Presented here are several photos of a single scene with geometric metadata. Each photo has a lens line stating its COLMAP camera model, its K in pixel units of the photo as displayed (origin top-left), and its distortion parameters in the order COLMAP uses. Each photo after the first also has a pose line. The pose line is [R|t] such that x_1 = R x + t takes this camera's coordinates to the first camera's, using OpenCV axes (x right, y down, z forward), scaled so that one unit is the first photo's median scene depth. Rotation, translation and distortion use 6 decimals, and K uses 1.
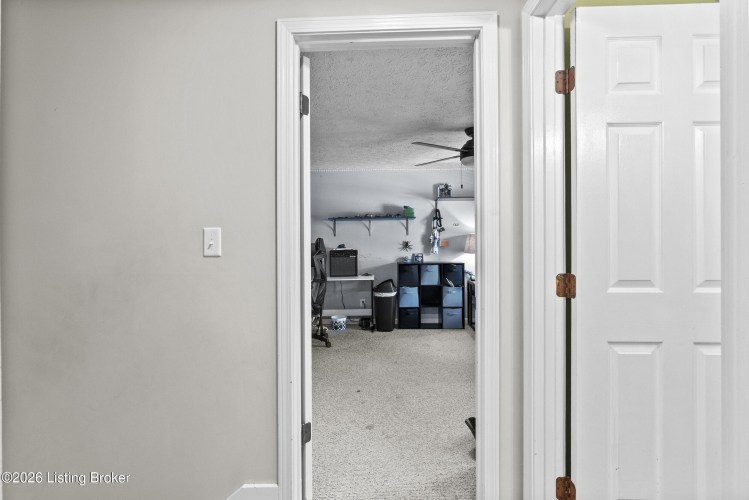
lens RADIAL K [[342.0, 0, 379.4], [0, 342.0, 244.2], [0, 0, 1]] dist [-0.005545, 0.003218]
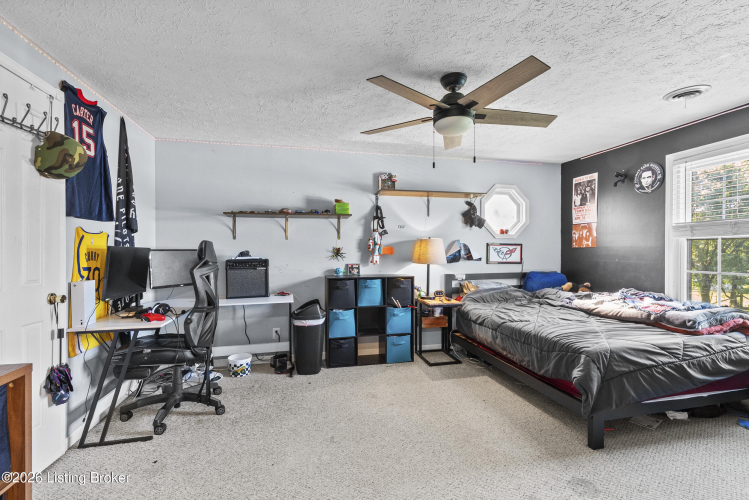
lens RADIAL K [[342.0, 0, 378.6], [0, 342.0, 254.9], [0, 0, 1]] dist [-0.005545, 0.003218]
pose [[0.969375, 0.003989, 0.245554, -0.018151], [-0.006391, 0.999939, 0.008985, 0.000532], [-0.245503, -0.010279, 0.969341, 0.268378]]
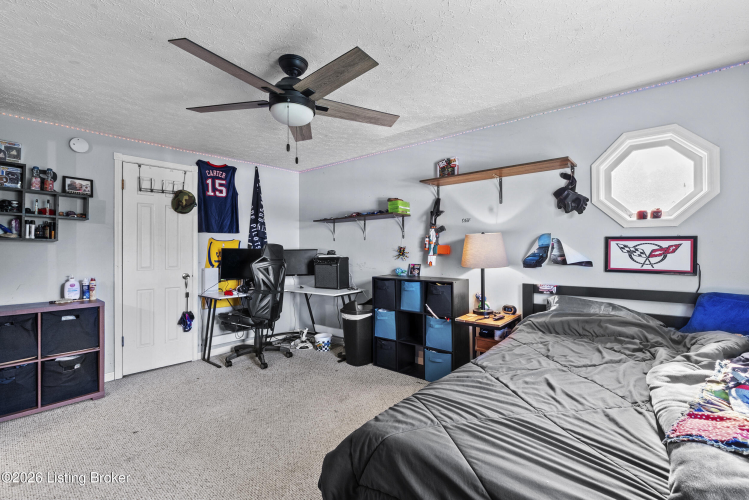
lens RADIAL K [[342.0, 0, 391.8], [0, 342.0, 249.4], [0, 0, 1]] dist [-0.005545, 0.003218]
pose [[0.775824, 0.004723, -0.630932, 0.543619], [-0.000518, 0.999976, 0.006850, -0.007943], [0.630949, -0.004988, 0.775808, 0.442855]]
